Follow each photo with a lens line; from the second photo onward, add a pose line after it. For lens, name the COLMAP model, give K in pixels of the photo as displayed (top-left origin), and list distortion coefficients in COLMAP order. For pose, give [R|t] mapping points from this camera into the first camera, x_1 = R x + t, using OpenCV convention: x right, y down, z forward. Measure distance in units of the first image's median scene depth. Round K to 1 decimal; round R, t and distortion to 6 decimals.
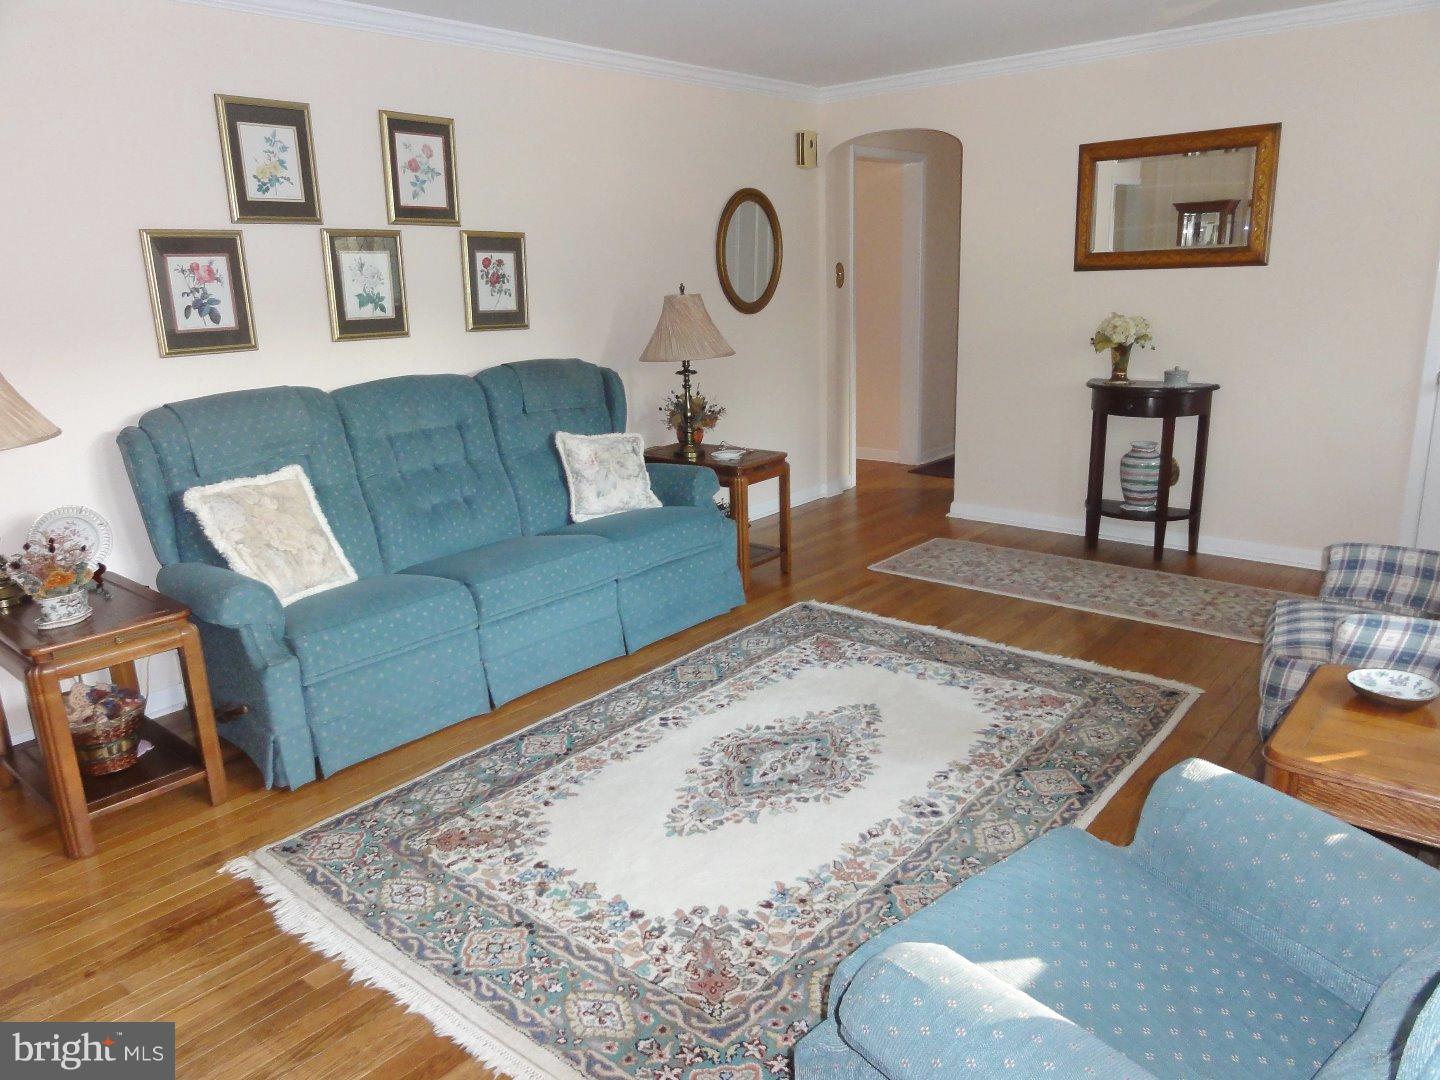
lens RADIAL K [[1023.9, 0, 727.1], [0, 1023.9, 537.0], [0, 0, 1]] dist [0.007546, 0.001547]
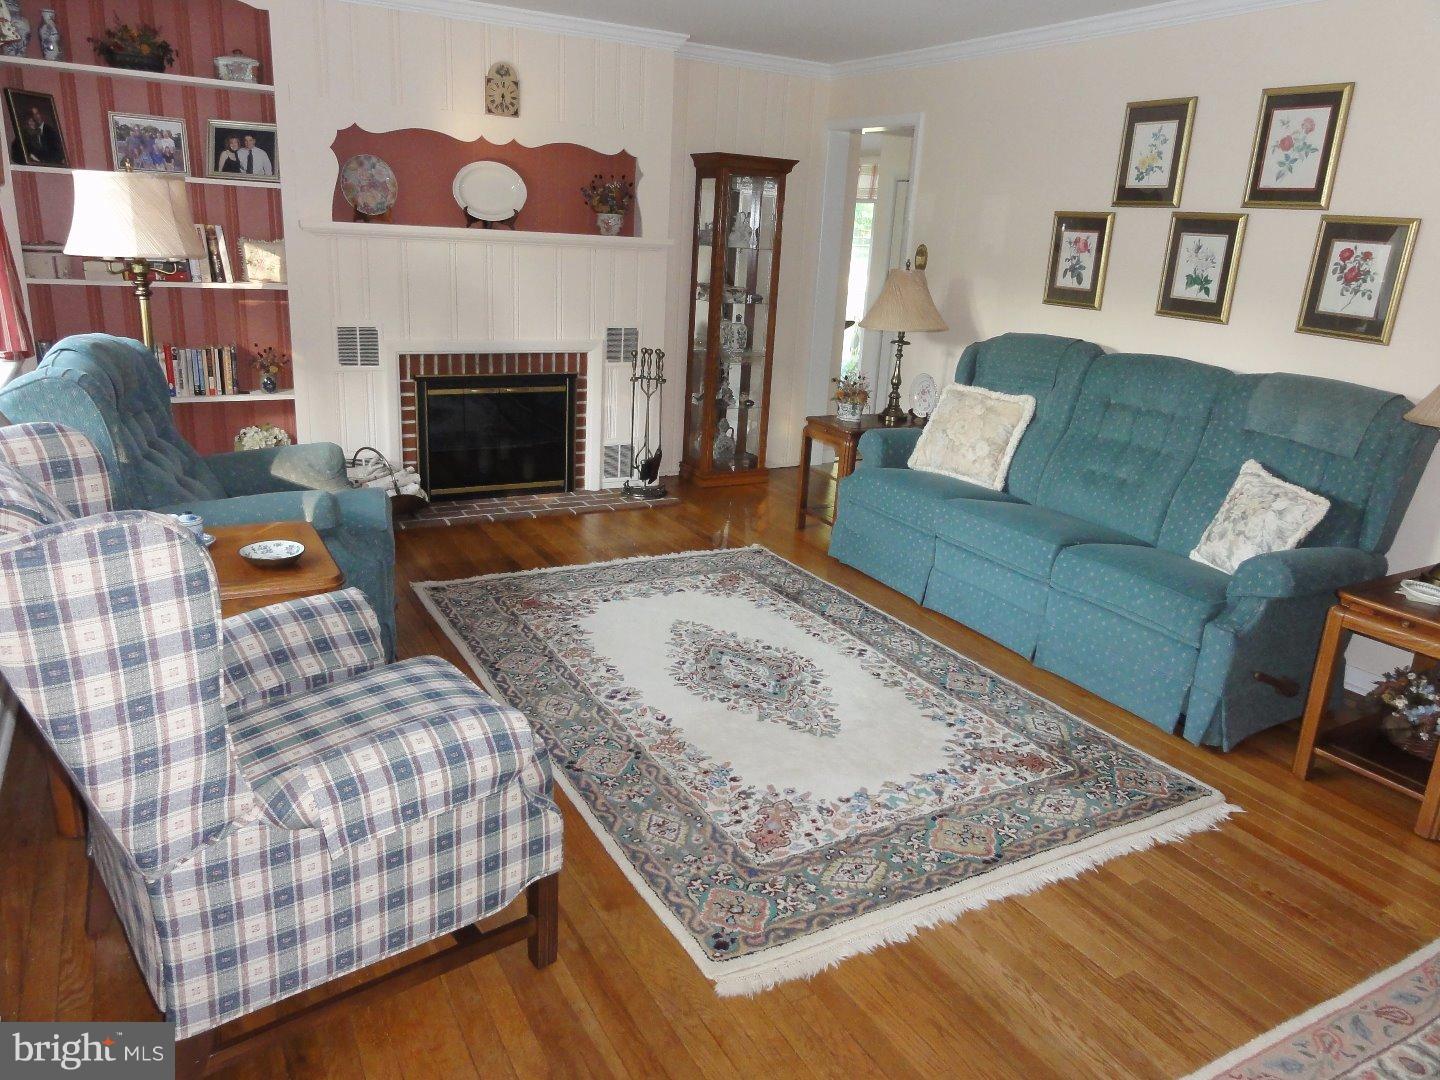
lens RADIAL K [[1020.0, 0, 720.0], [0, 1020.0, 540.0], [0, 0, 1]] dist [0.004595, -0.003463]
pose [[-0.362180, 0.284390, -0.887664, 0.894643], [-0.277899, 0.876064, 0.394061, -0.304373], [0.889718, 0.389402, -0.238261, 1.019117]]
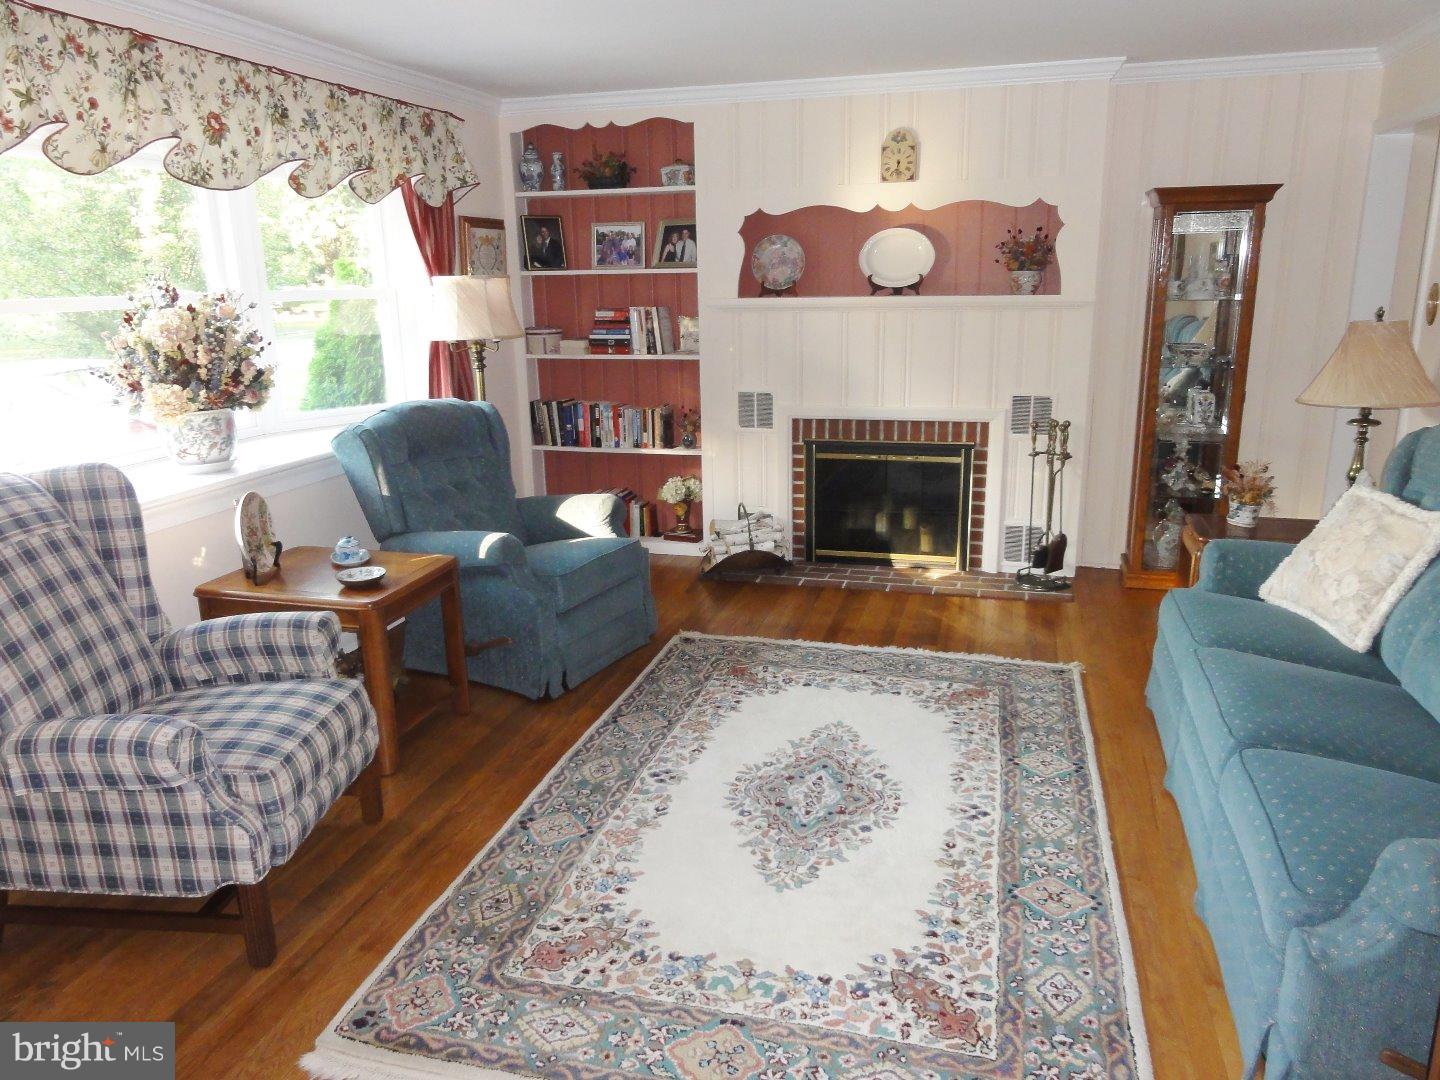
lens RADIAL K [[1020.0, 0, 720.0], [0, 1020.0, 540.0], [0, 0, 1]] dist [0.004595, -0.003463]
pose [[-0.911915, 0.152360, -0.381049, 0.414628], [-0.056049, 0.873585, 0.483433, -0.408887], [0.406534, 0.462208, -0.788095, 1.402254]]
